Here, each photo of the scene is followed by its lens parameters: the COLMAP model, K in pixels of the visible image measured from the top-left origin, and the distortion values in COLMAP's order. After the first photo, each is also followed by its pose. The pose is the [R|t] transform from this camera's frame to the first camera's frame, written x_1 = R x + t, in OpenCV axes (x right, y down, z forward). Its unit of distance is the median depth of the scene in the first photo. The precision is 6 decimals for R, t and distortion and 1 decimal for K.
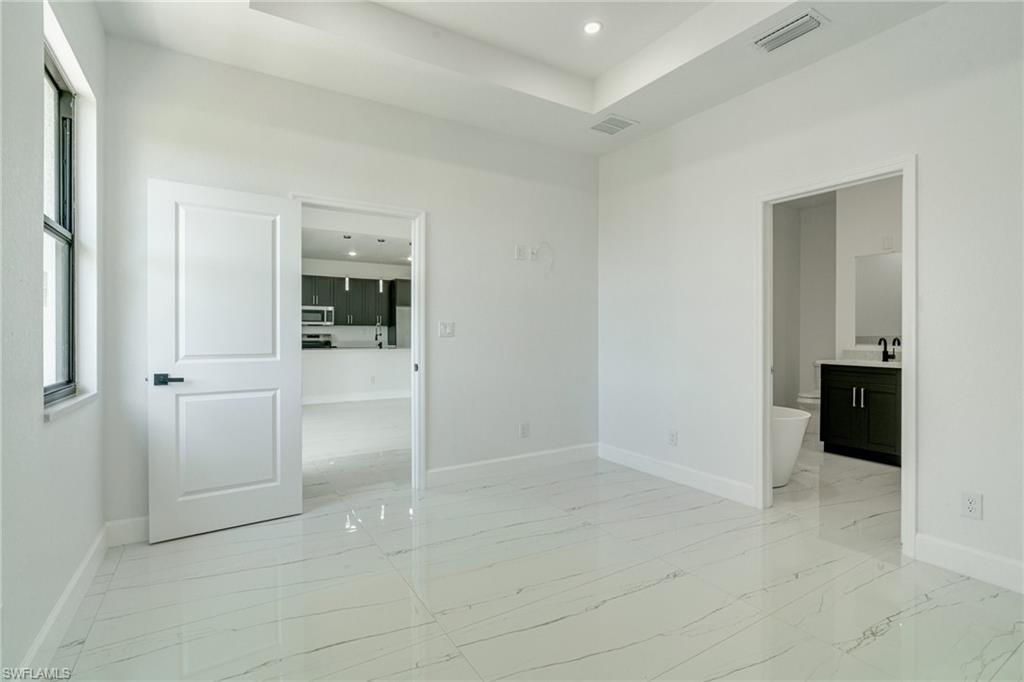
lens RADIAL K [[474.2, 0, 512.0], [0, 474.2, 341.0], [0, 0, 1]] dist [0.001121, 0.000271]
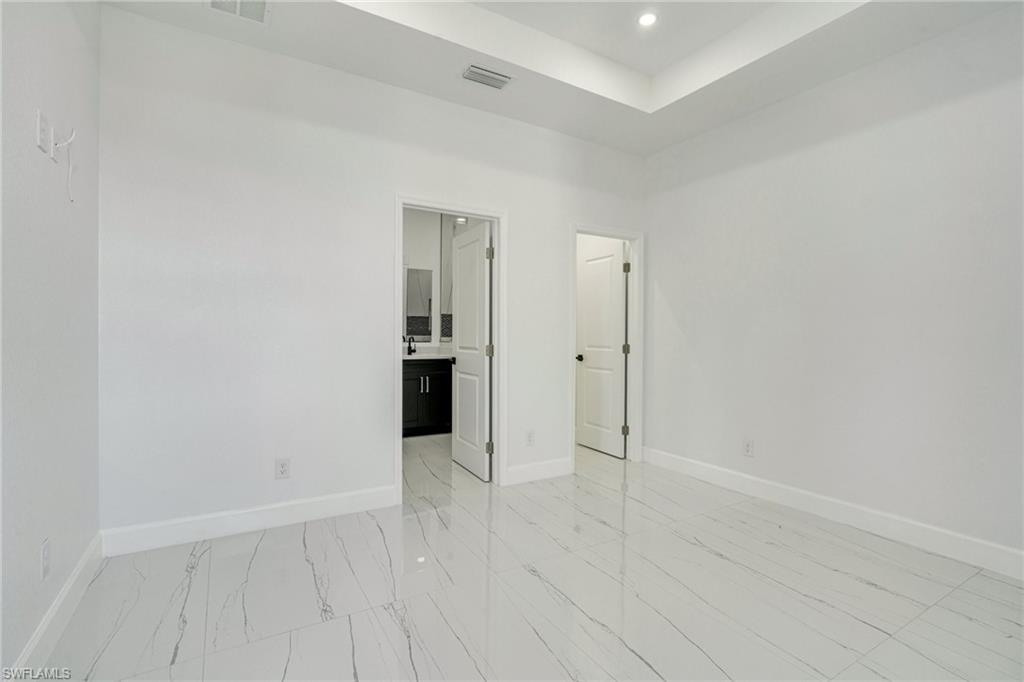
lens RADIAL K [[474.2, 0, 512.0], [0, 474.2, 341.0], [0, 0, 1]] dist [0.001121, 0.000271]
pose [[0.018699, -0.010013, 0.999775, -0.494251], [0.000162, 0.999950, 0.010012, -0.006311], [-0.999825, -0.000025, 0.018699, 0.757245]]
